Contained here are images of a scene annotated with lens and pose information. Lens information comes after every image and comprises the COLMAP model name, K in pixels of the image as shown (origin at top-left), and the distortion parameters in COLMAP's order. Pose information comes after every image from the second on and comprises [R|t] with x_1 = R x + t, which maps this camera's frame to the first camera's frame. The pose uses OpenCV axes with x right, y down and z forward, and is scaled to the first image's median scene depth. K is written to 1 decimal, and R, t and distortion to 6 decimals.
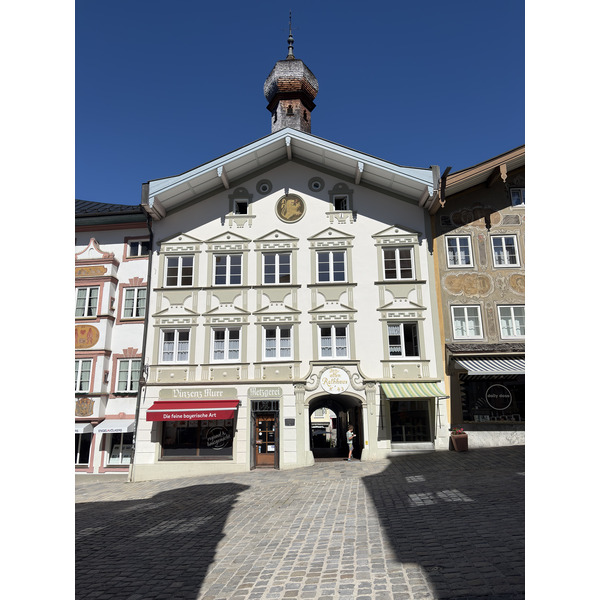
lens RADIAL K [[390.1, 0, 292.4], [0, 390.1, 314.2], [0, 0, 1]] dist [0.051072, -0.006775]
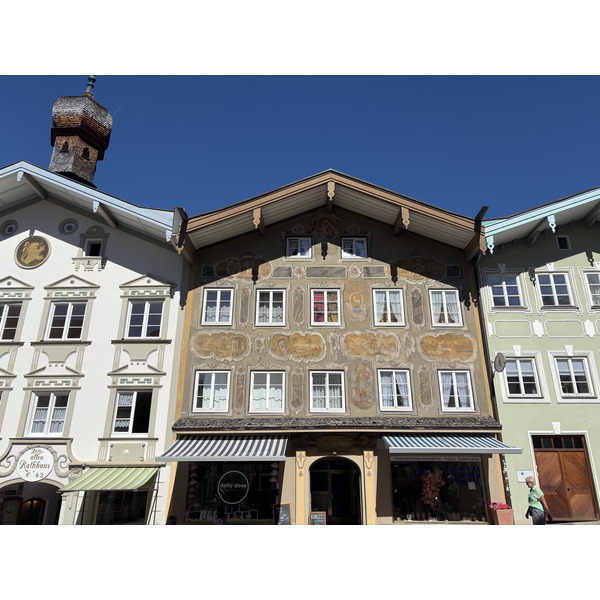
lens RADIAL K [[475.8, 0, 300.0], [0, 475.8, 295.0], [0, 0, 1]] dist [0.029356, -0.012855]
pose [[0.999811, 0.018657, 0.005555, 0.306754], [-0.017481, 0.986061, -0.165465, -0.008151], [-0.008565, 0.165336, 0.986200, -0.012110]]
